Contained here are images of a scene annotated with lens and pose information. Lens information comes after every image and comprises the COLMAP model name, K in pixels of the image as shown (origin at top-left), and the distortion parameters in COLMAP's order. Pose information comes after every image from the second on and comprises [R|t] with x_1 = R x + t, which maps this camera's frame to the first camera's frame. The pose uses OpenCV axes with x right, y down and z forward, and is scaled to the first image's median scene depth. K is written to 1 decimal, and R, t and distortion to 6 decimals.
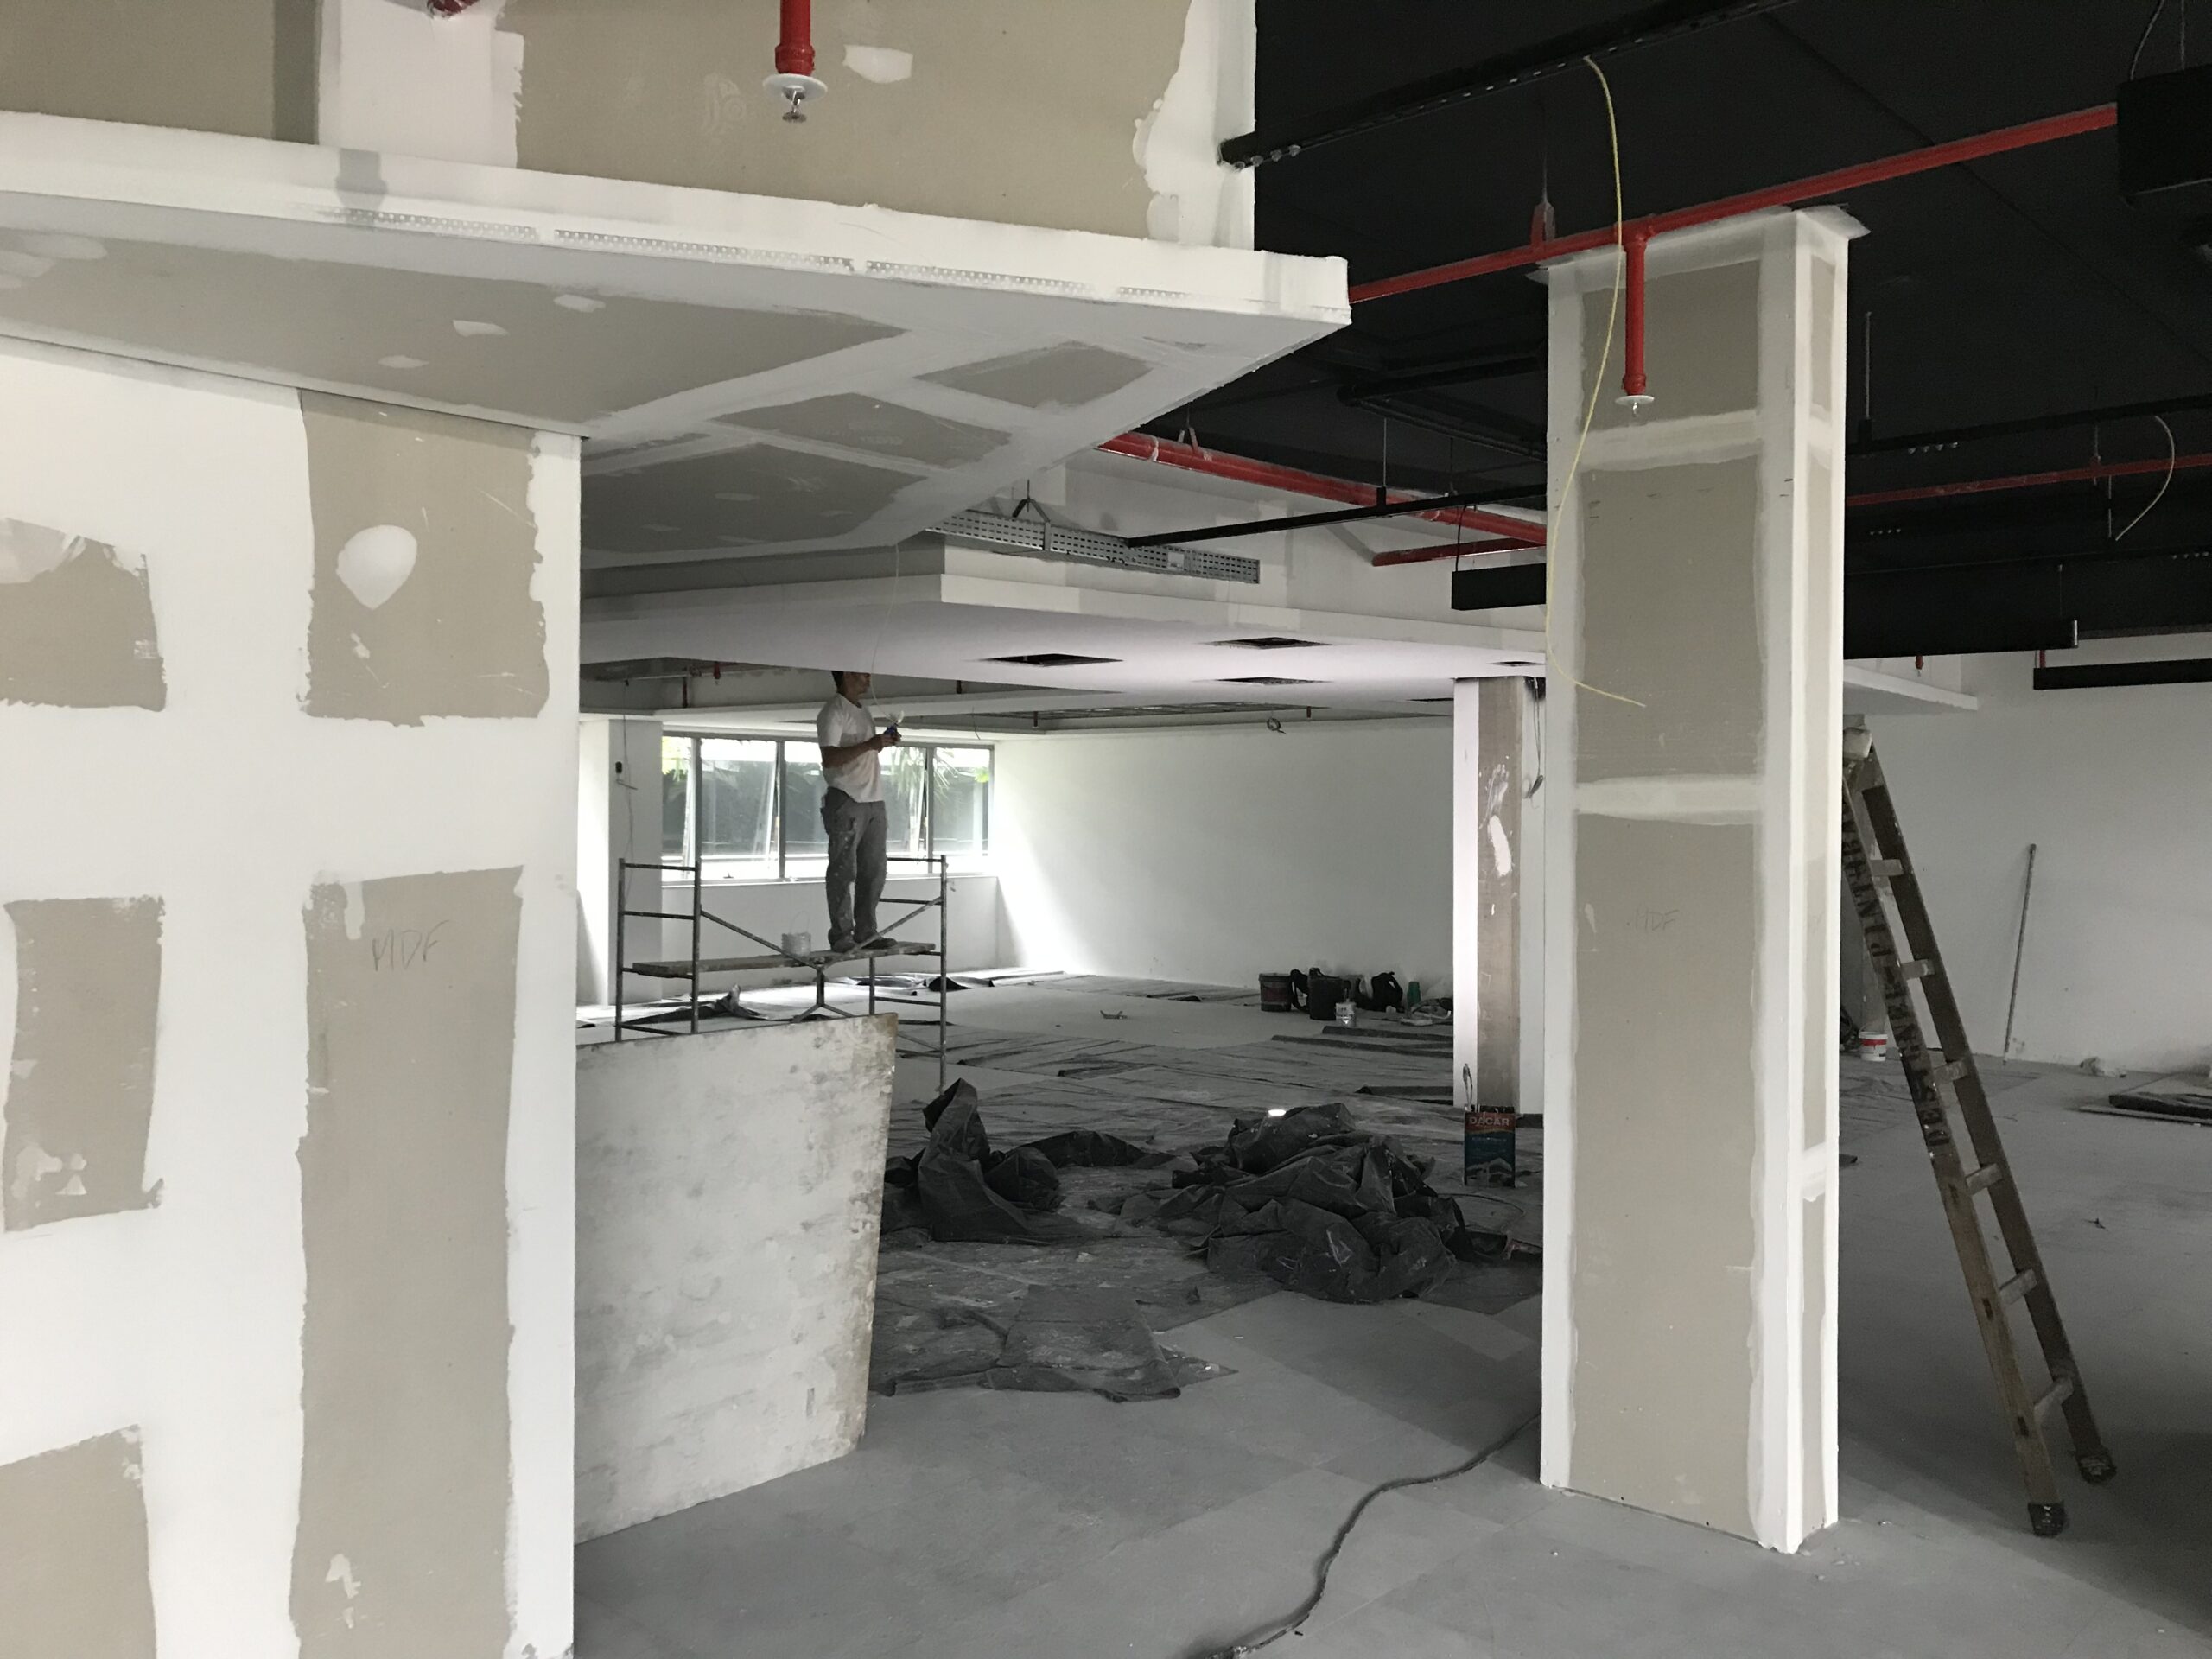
lens RADIAL K [[1804.6, 0, 1106.0], [0, 1804.6, 829.5], [0, 0, 1]] dist [0.012248, 0.018739]
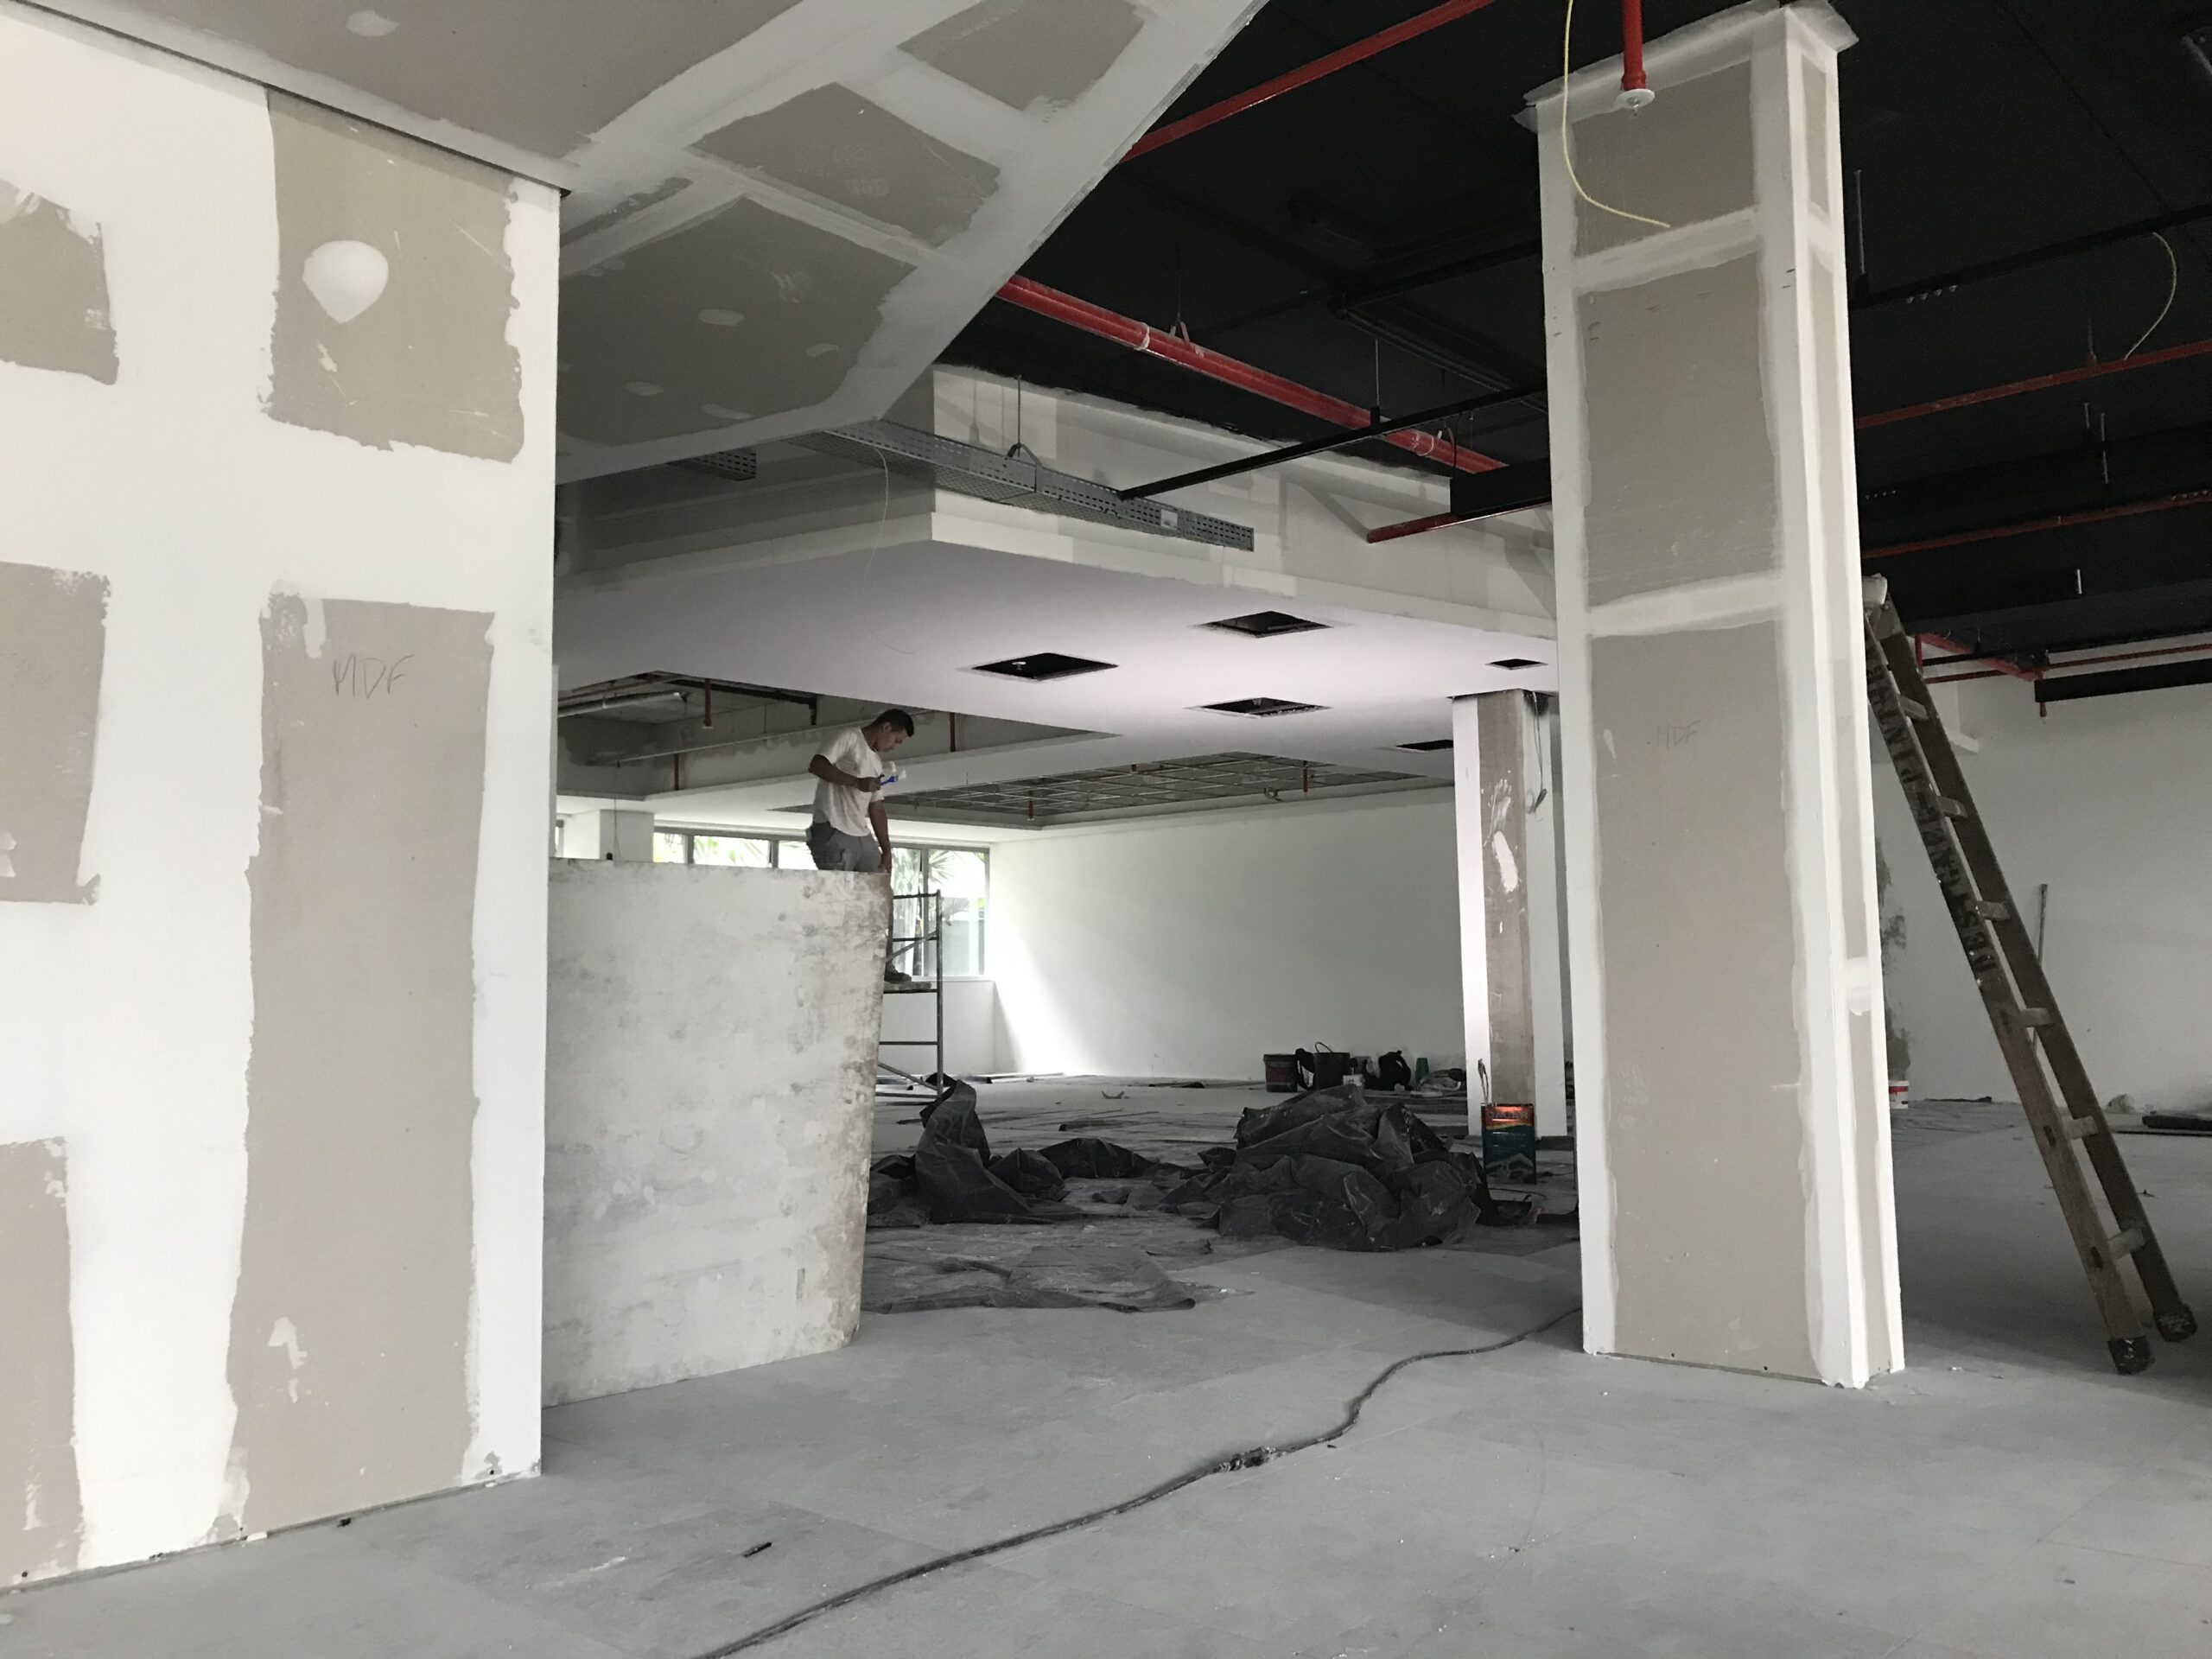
lens RADIAL K [[1805.1, 0, 1111.5], [0, 1805.1, 828.3], [0, 0, 1]] dist [0.019333, 0.007975]
pose [[0.999791, -0.019483, 0.006229, -0.004292], [0.020003, 0.994909, -0.098771, 0.190184], [-0.004273, 0.098875, 0.995091, 0.047489]]
